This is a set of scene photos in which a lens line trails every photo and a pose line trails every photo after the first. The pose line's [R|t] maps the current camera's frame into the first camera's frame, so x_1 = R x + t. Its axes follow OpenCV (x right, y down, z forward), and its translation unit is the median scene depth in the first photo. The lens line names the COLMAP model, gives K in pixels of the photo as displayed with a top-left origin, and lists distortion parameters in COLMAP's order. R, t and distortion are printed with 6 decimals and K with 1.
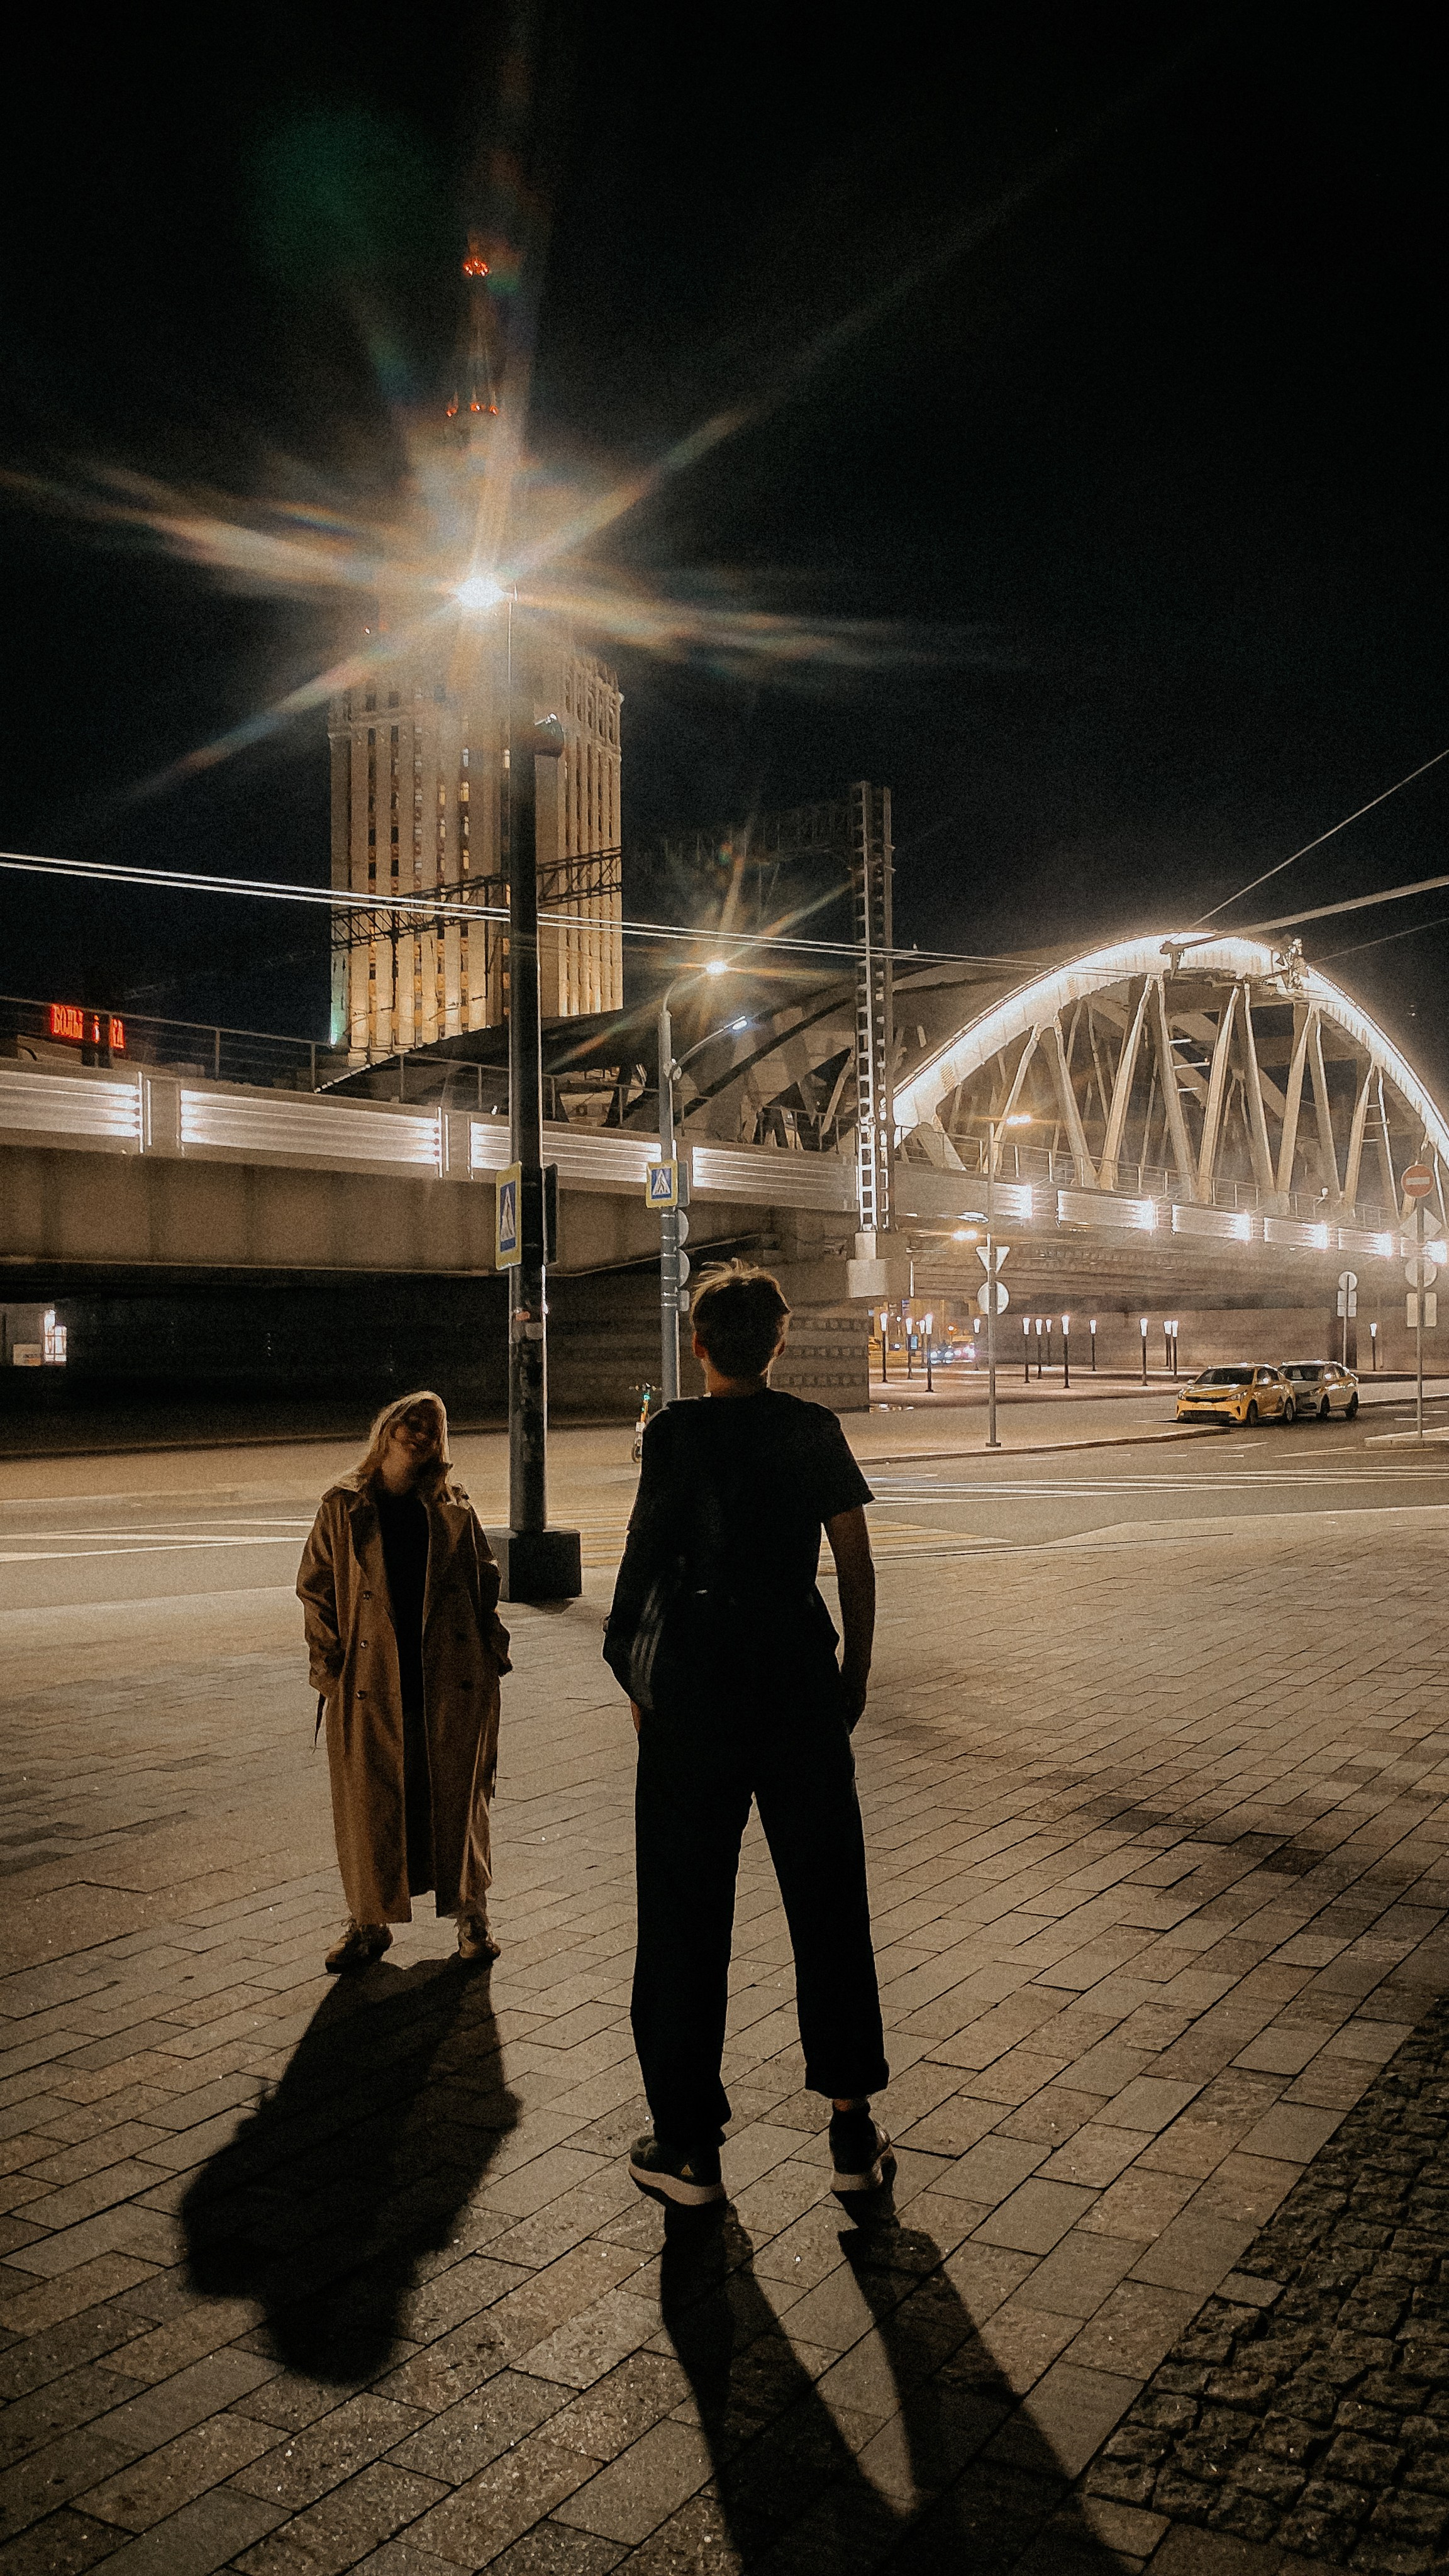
lens RADIAL K [[1965.7, 0, 724.0], [0, 1965.7, 1281.8], [0, 0, 1]] dist [0.029974, -0.021753]
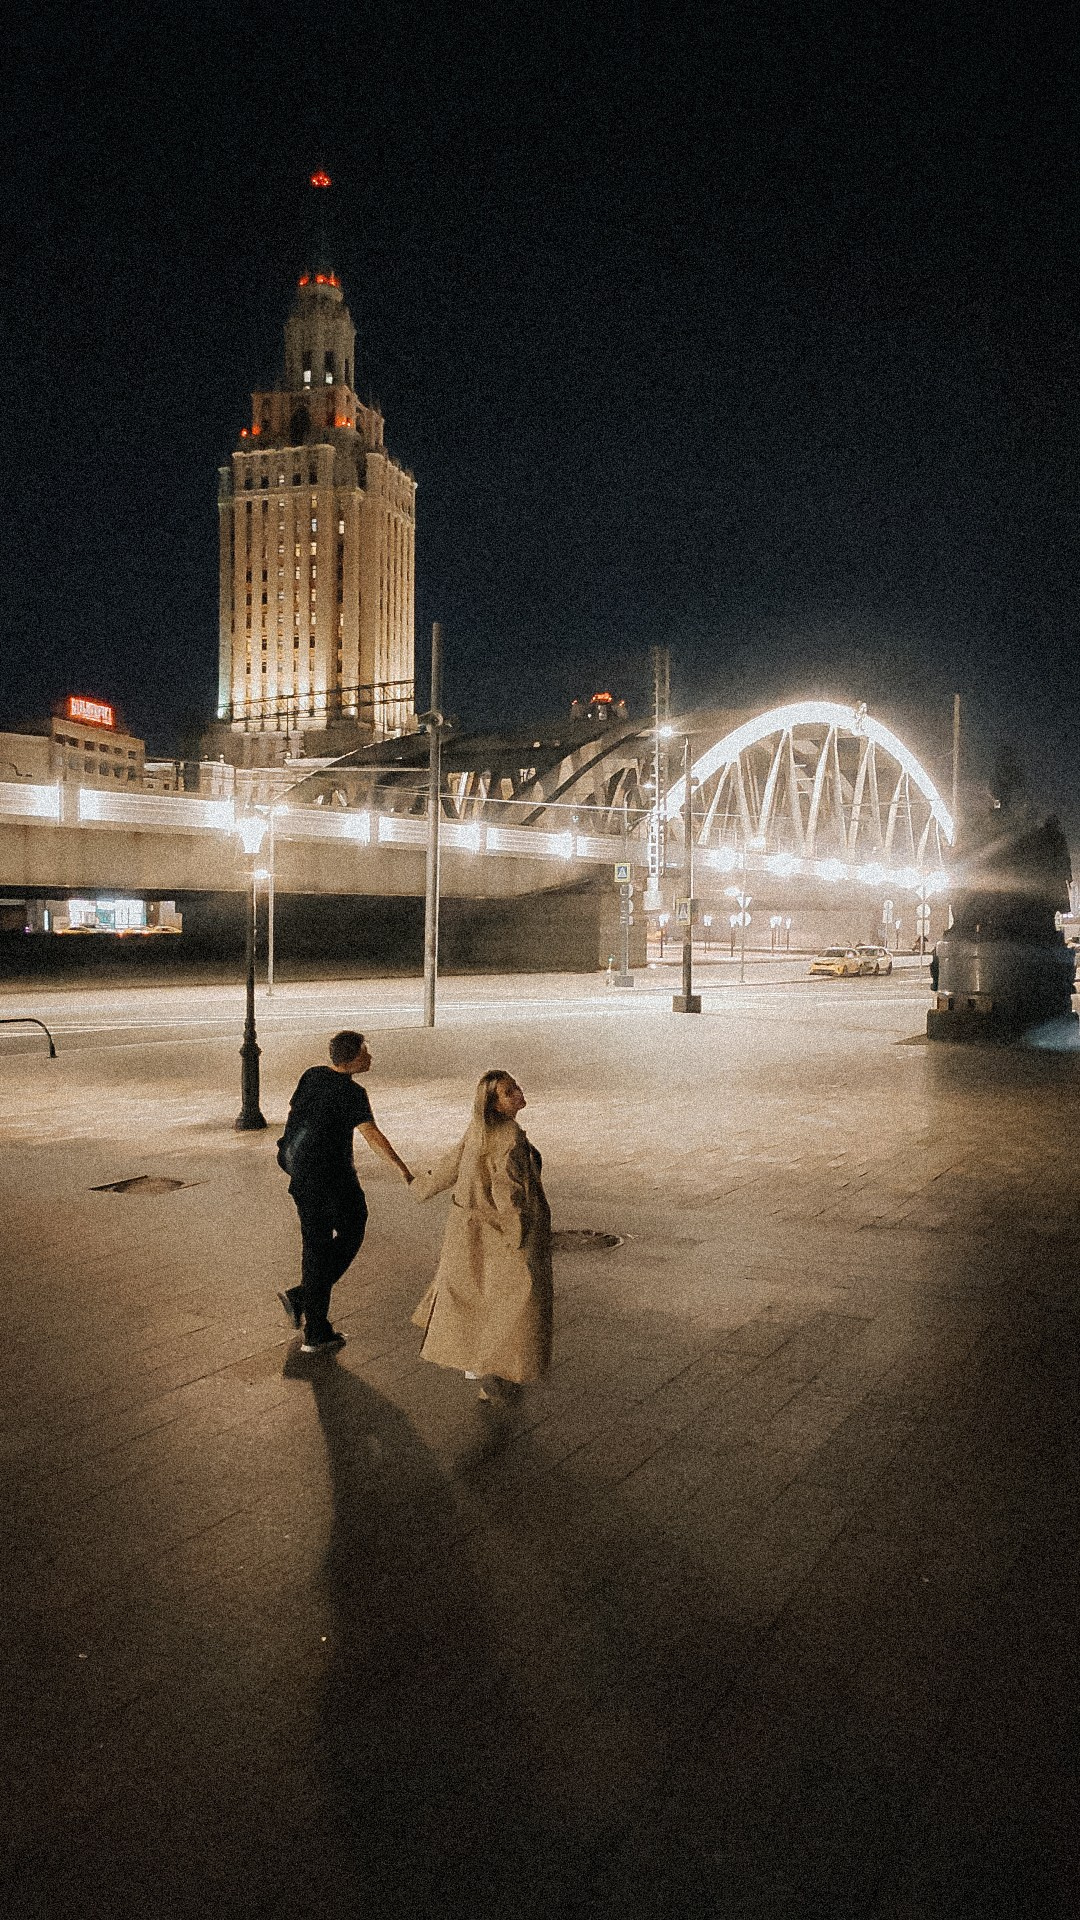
lens RADIAL K [[1465.1, 0, 539.6], [0, 1465.1, 955.4], [0, 0, 1]] dist [0.029974, -0.021753]
pose [[0.996511, 0.017128, 0.081682, -0.128797], [-0.021712, 0.998218, 0.055573, -0.021031], [-0.080585, -0.057153, 0.995108, -0.372037]]
